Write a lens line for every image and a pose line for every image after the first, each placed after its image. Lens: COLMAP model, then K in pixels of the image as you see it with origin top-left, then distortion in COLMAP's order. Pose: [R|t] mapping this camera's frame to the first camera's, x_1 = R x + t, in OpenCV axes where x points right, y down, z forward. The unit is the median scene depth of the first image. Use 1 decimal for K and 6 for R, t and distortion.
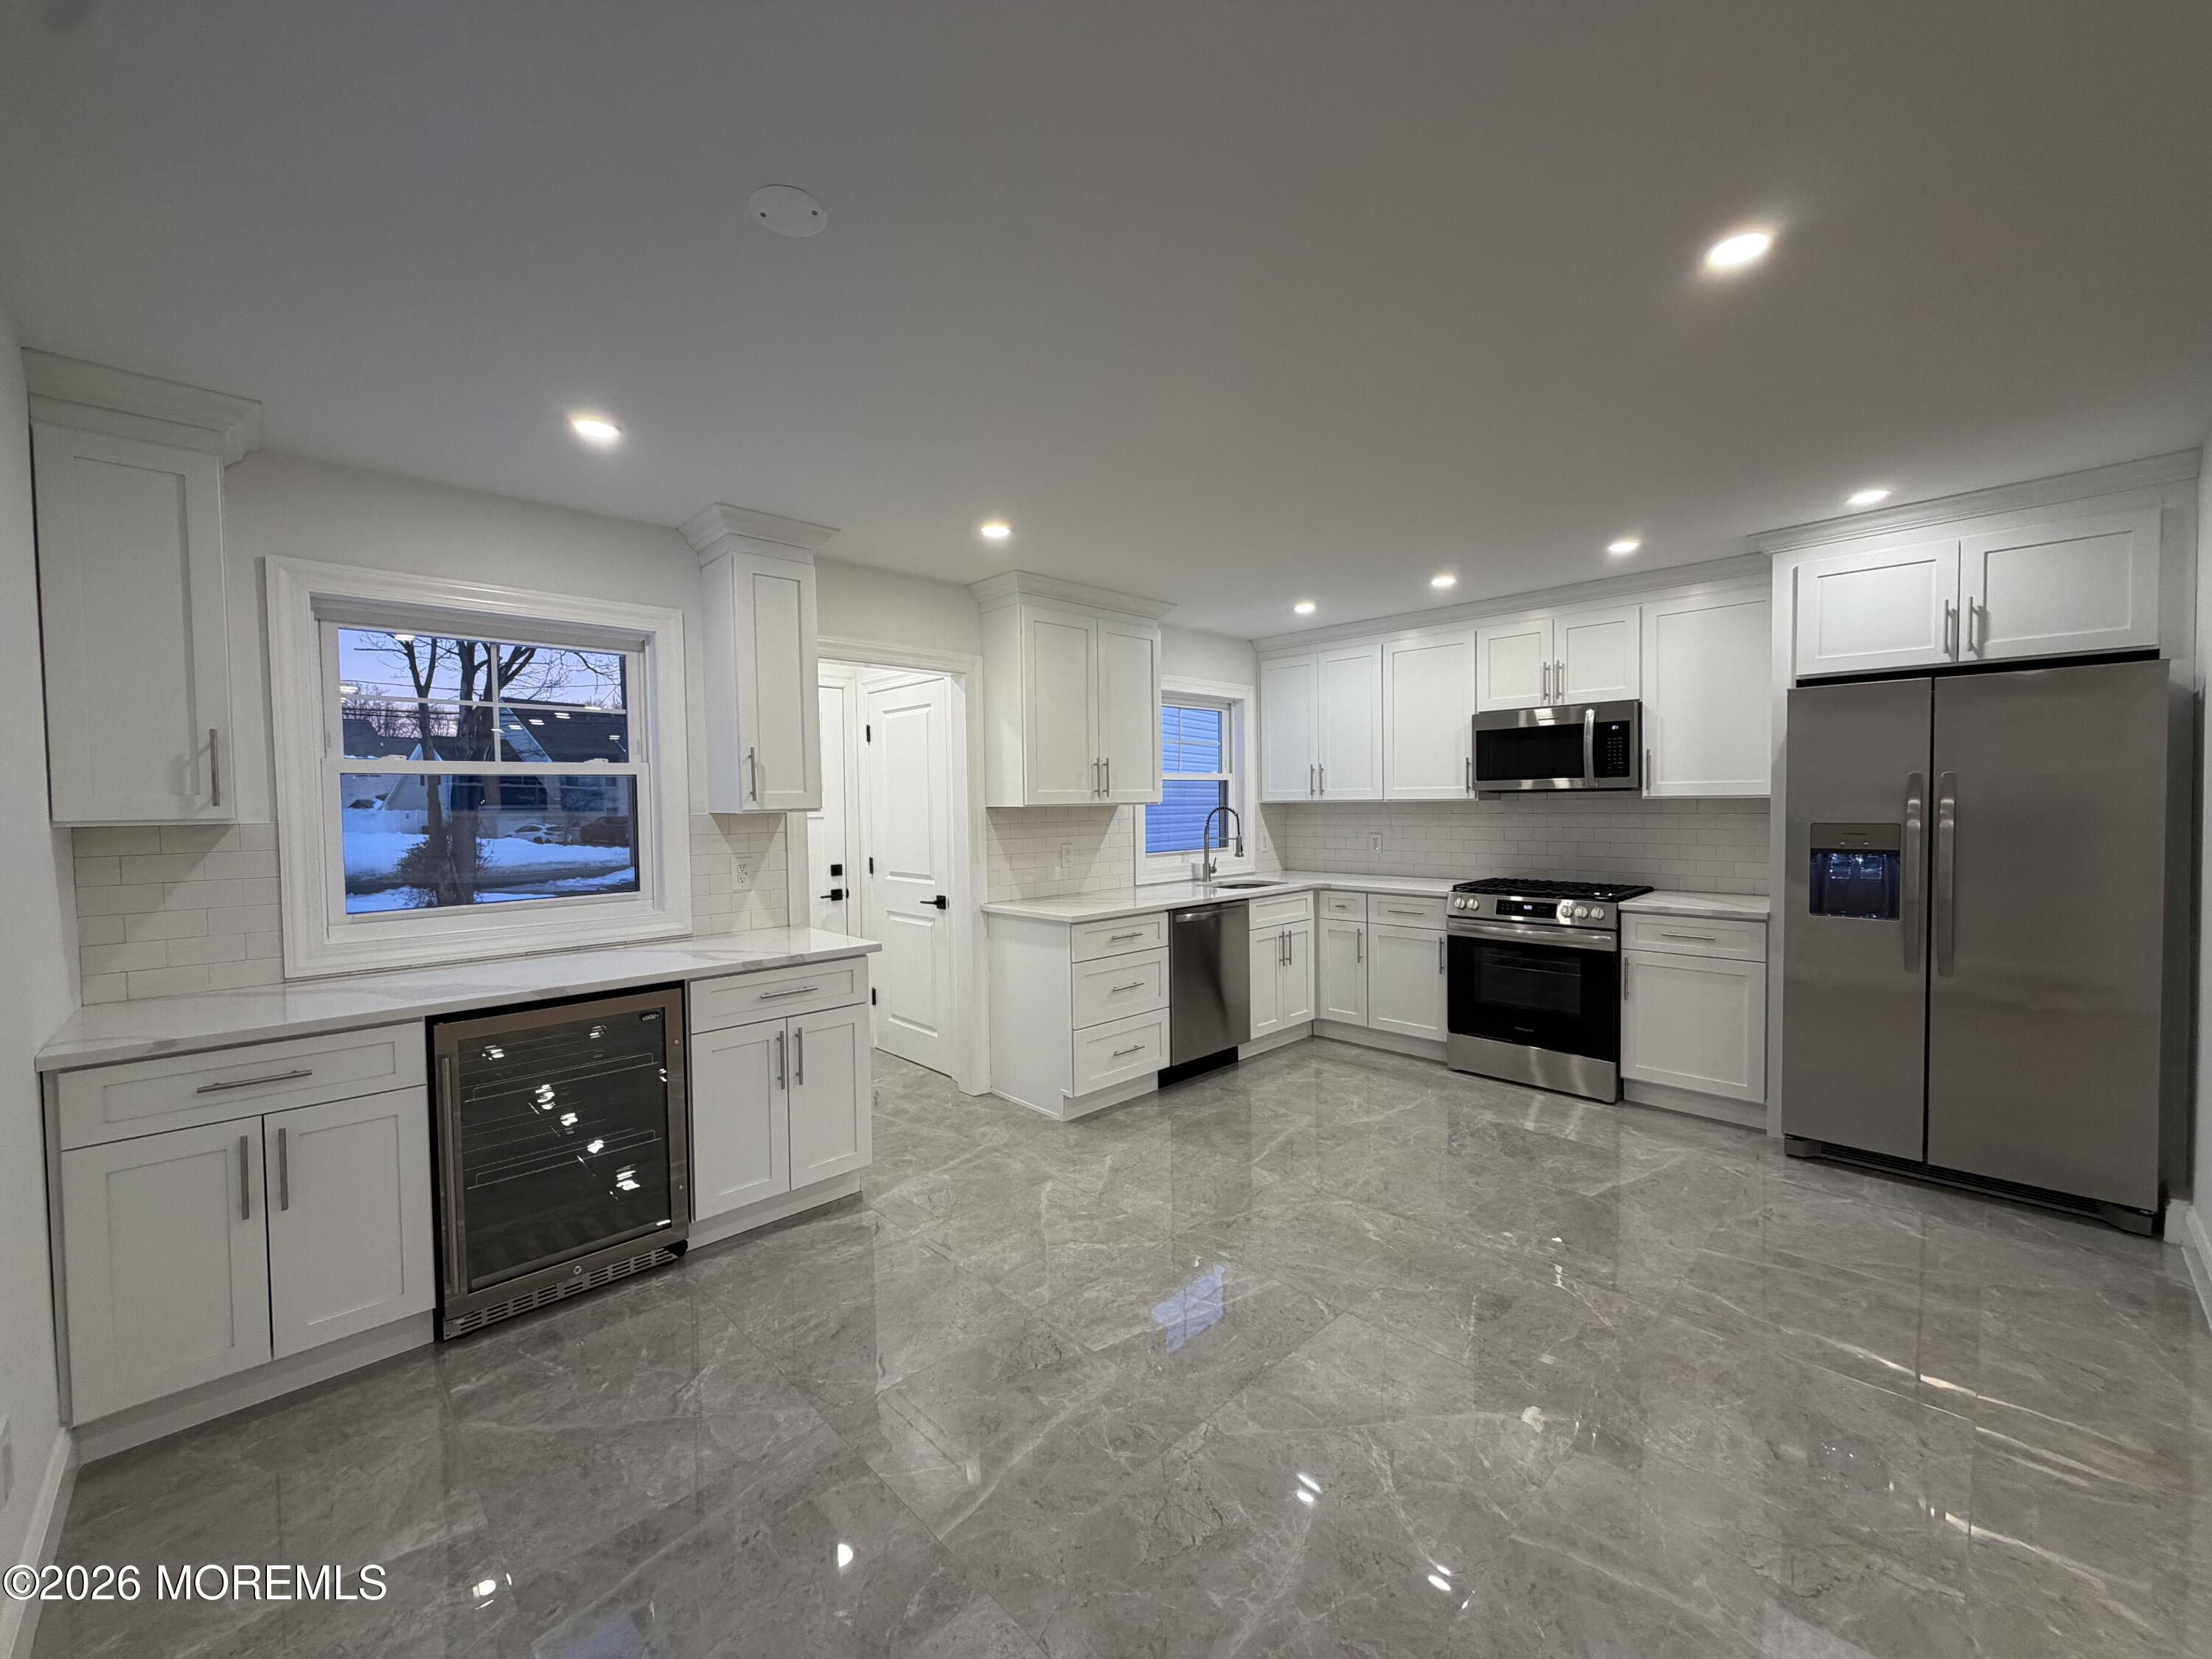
lens RADIAL K [[879.9, 0, 1111.5], [0, 879.9, 824.5], [0, 0, 1]] dist [0.000357, 0.000501]
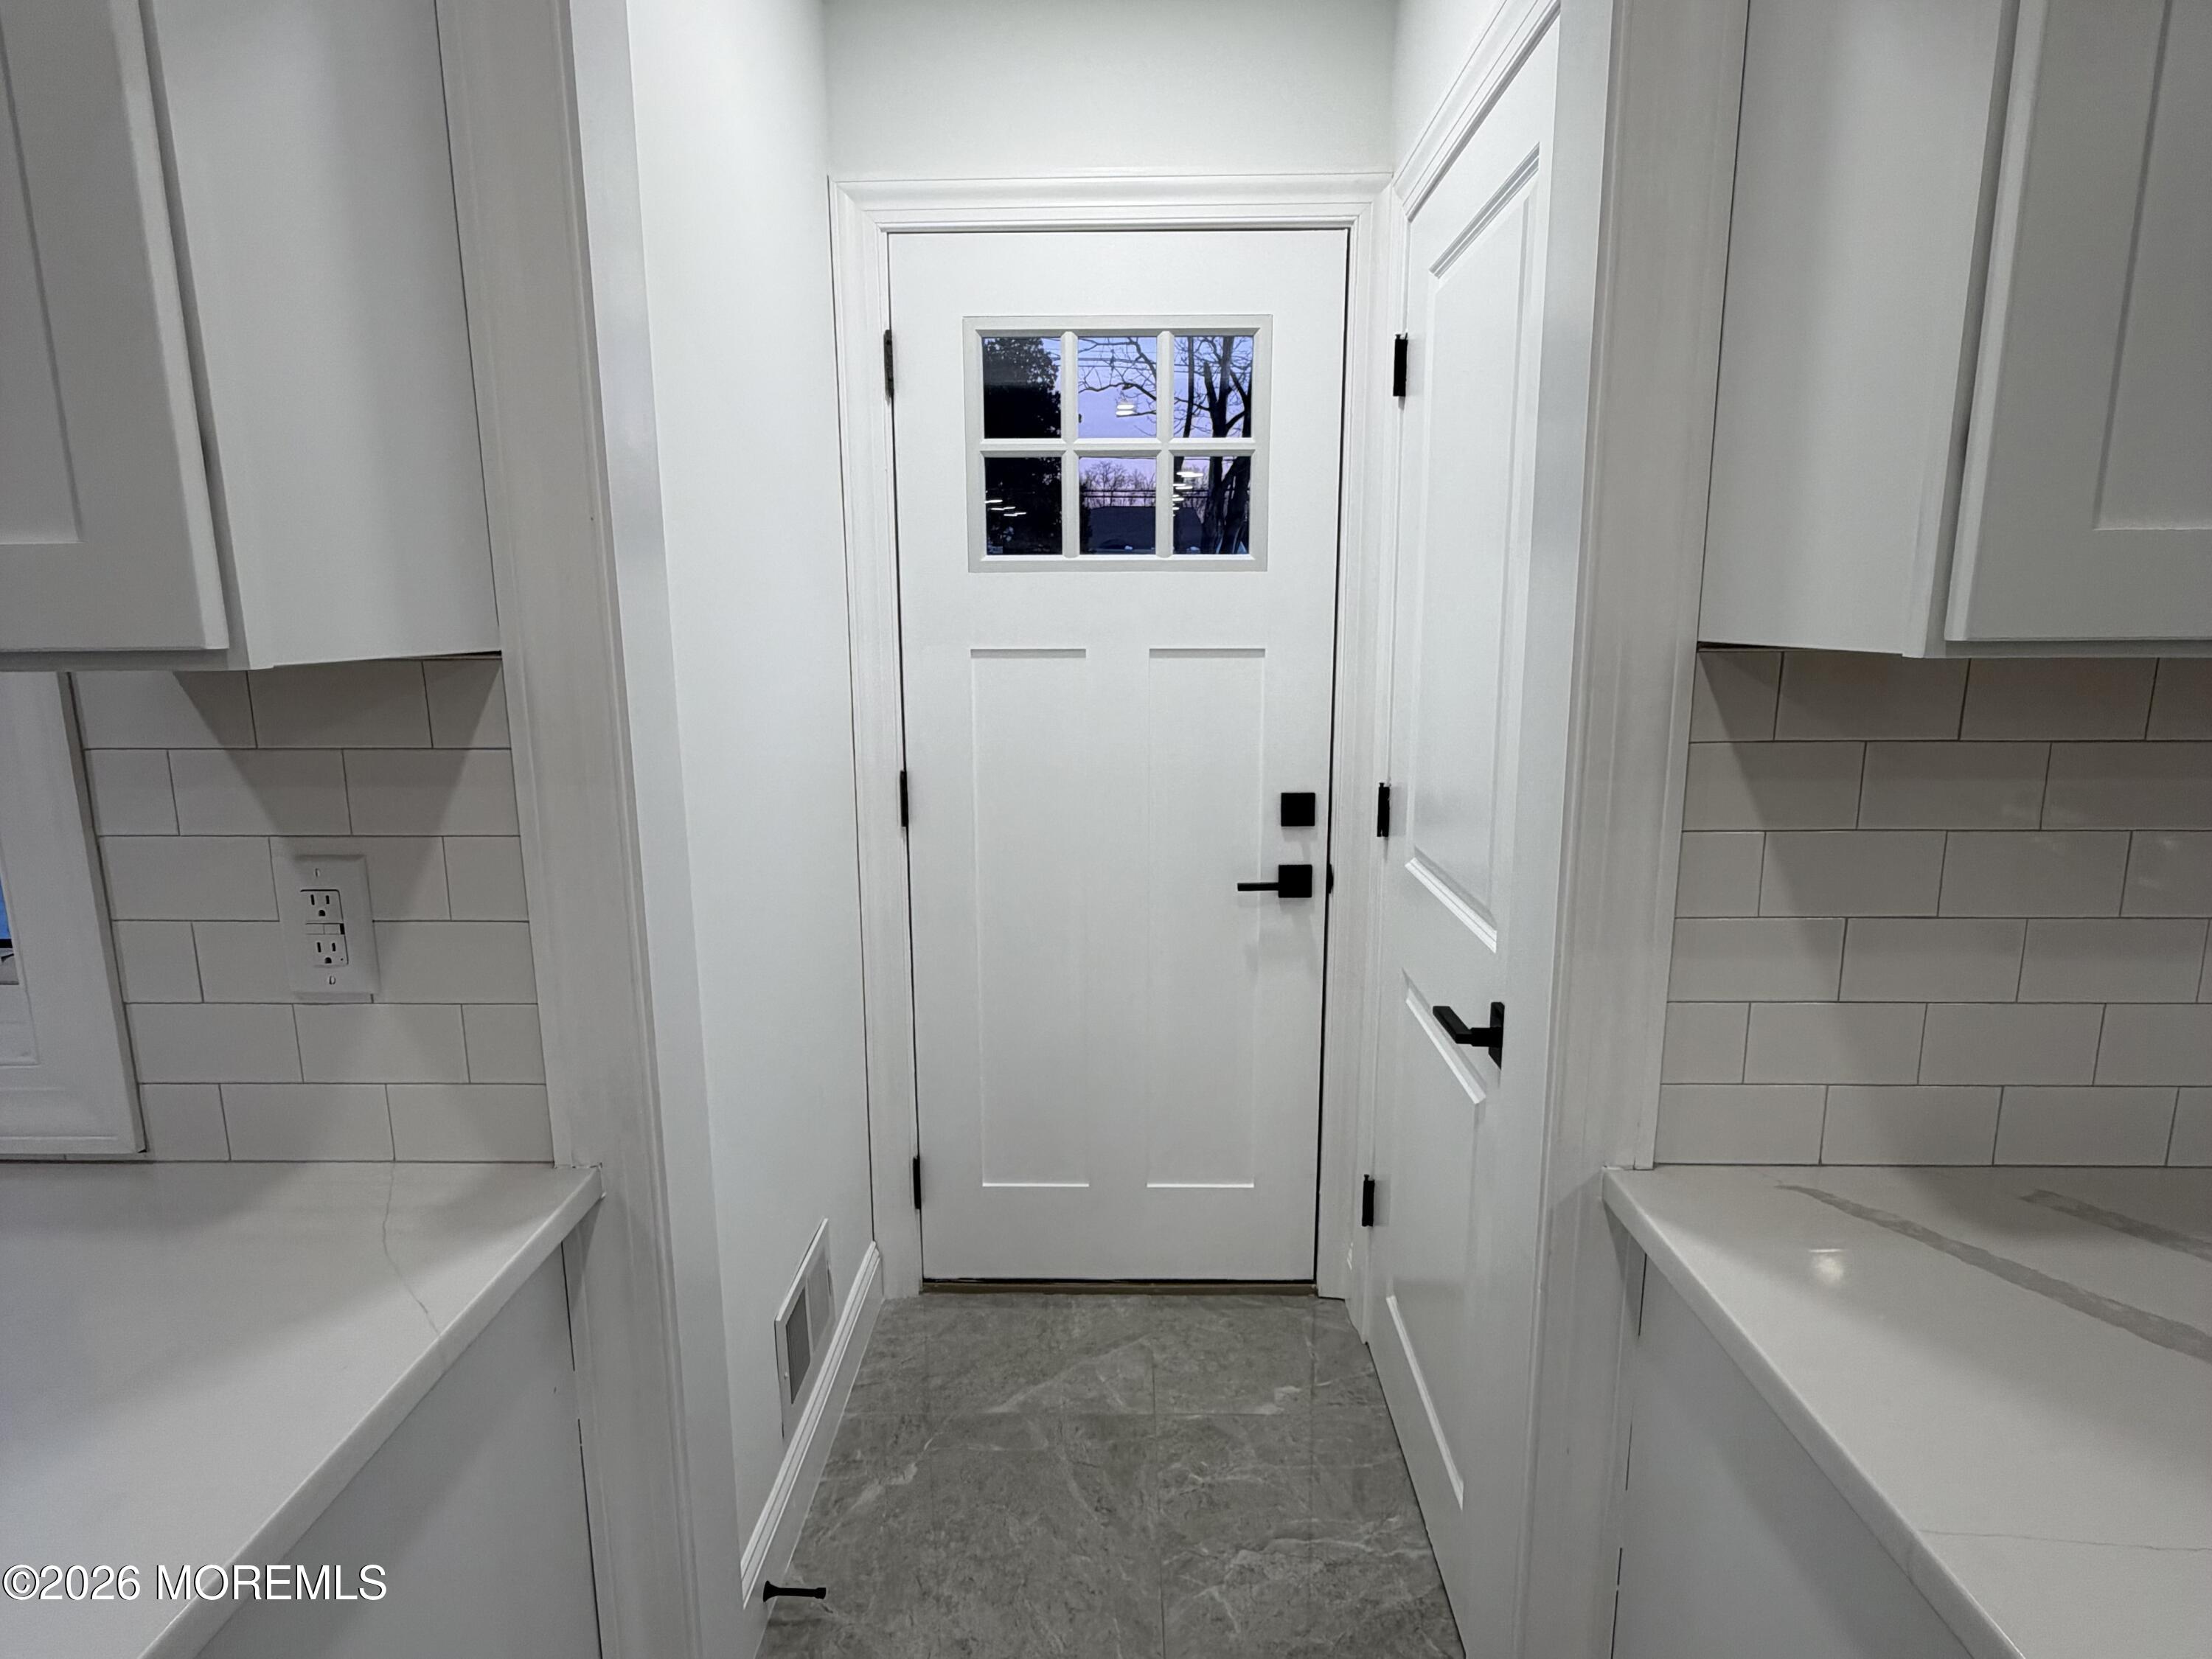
lens RADIAL K [[1181.9, 0, 1100.5], [0, 1181.9, 827.2], [0, 0, 1]] dist [0.003836, 0.000490]
pose [[0.700565, 0.141121, -0.699496, -0.058283], [-0.025021, 0.984505, 0.173561, -0.021893], [0.713150, -0.104089, 0.693240, 0.761906]]
